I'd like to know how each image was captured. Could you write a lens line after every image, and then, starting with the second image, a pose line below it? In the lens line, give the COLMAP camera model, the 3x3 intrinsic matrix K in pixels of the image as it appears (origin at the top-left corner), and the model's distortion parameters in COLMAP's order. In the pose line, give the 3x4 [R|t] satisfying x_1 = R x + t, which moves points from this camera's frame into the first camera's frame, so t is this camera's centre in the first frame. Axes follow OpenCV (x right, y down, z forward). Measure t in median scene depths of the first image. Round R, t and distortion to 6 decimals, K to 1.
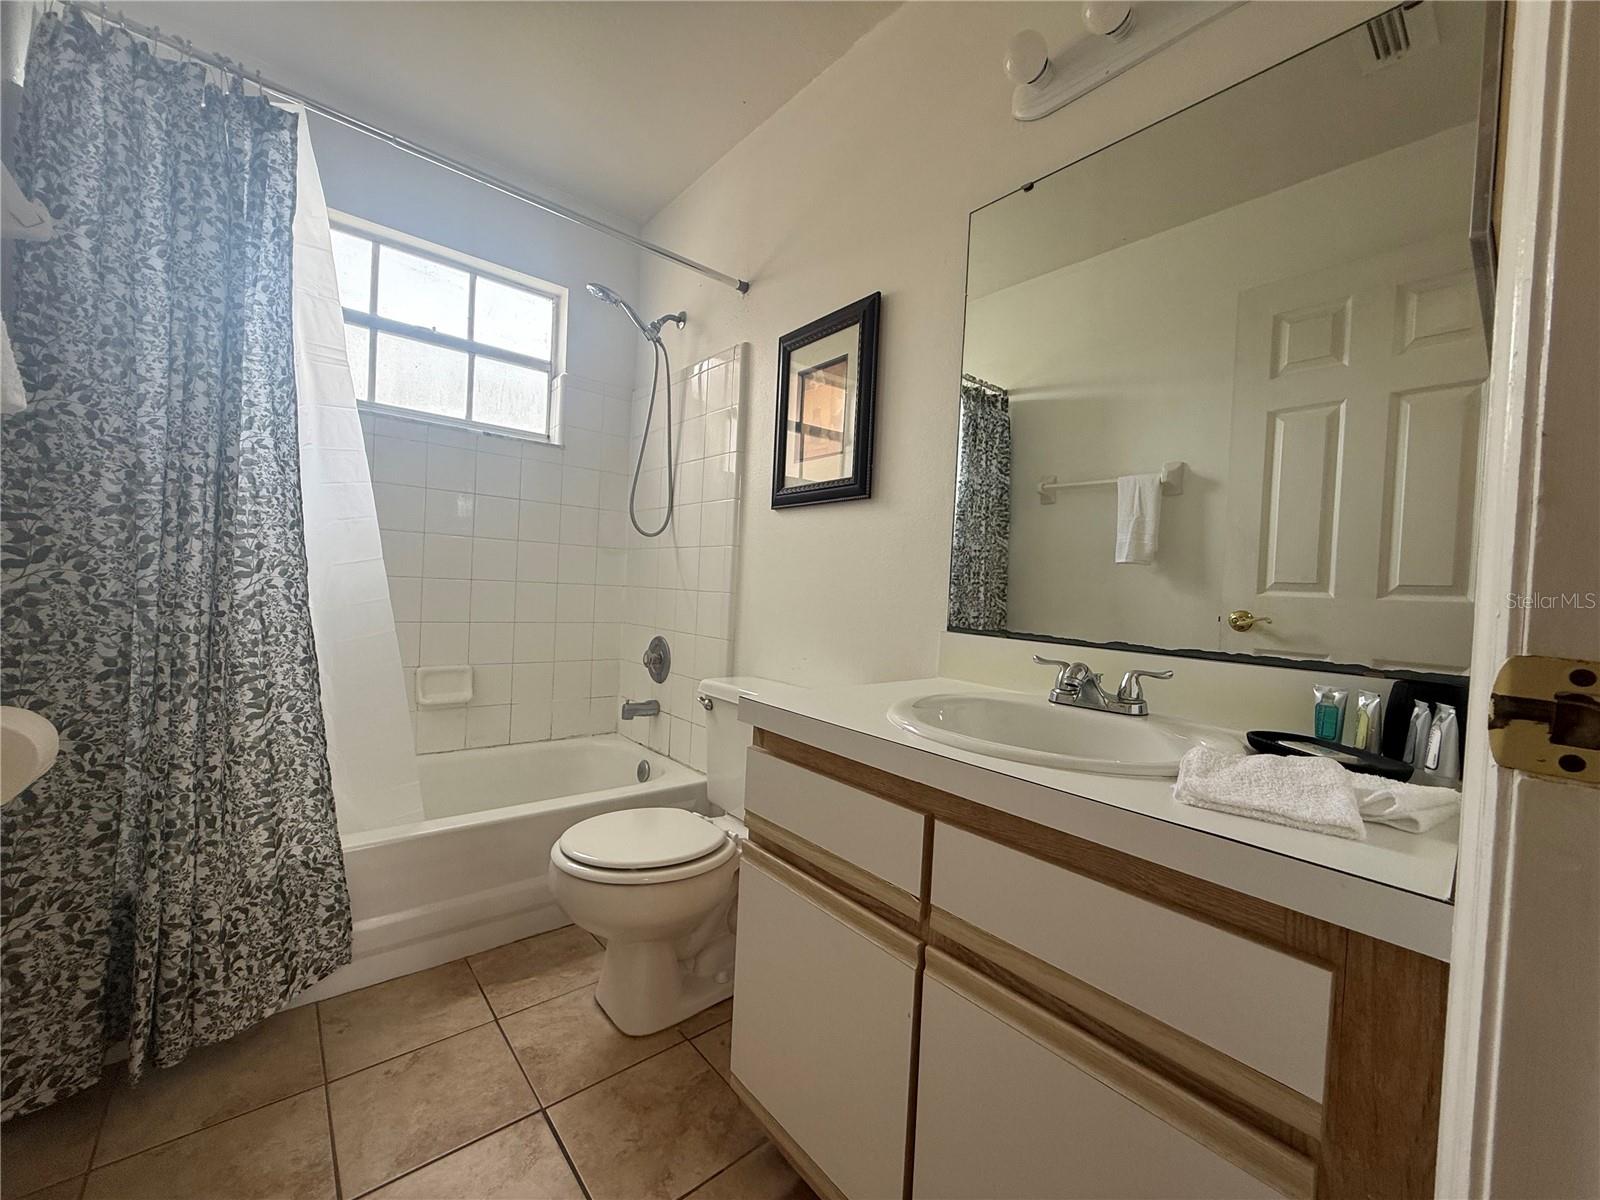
lens RADIAL K [[634.5, 0, 800.9], [0, 634.5, 600.3], [0, 0, 1]] dist [0.001214, -0.000077]
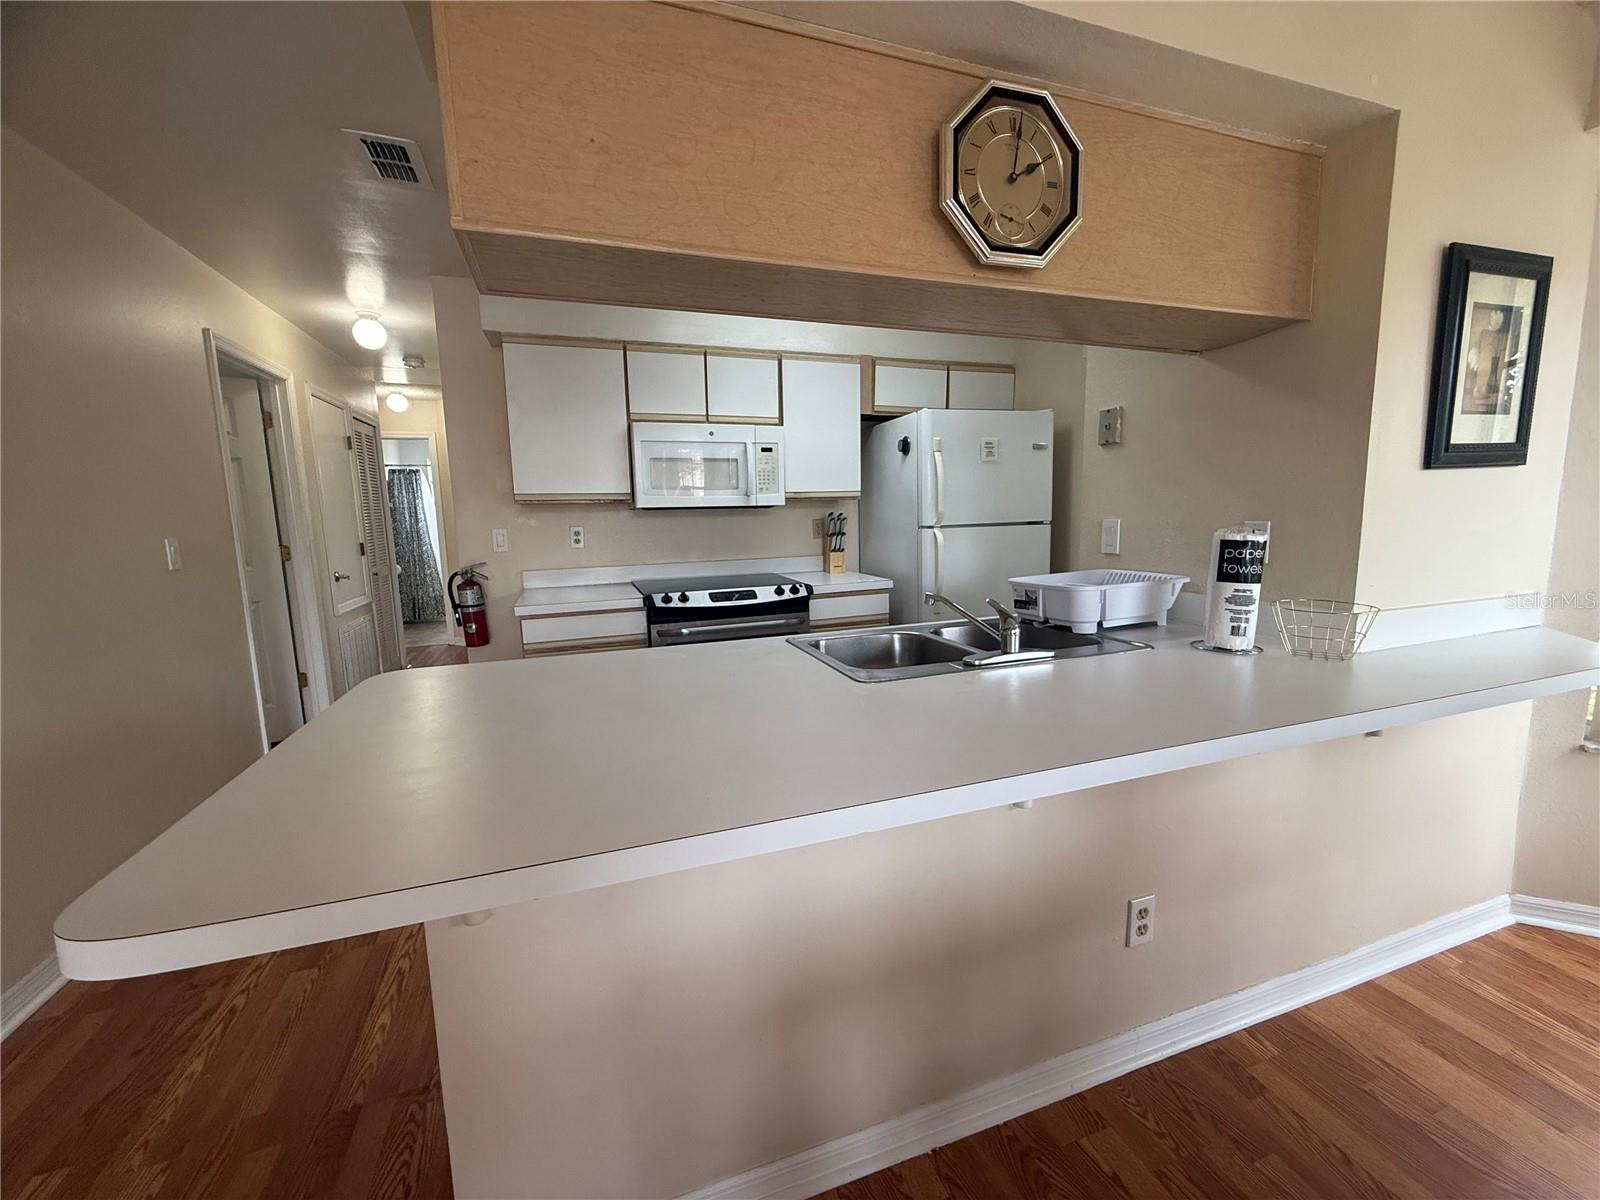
lens RADIAL K [[634.5, 0, 798.8], [0, 634.5, 598.4], [0, 0, 1]] dist [0.001214, -0.000077]
pose [[0.928905, -0.018752, -0.369842, 4.830133], [0.060129, 0.993101, 0.100670, 0.060981], [0.365403, -0.115751, 0.923624, -3.455076]]
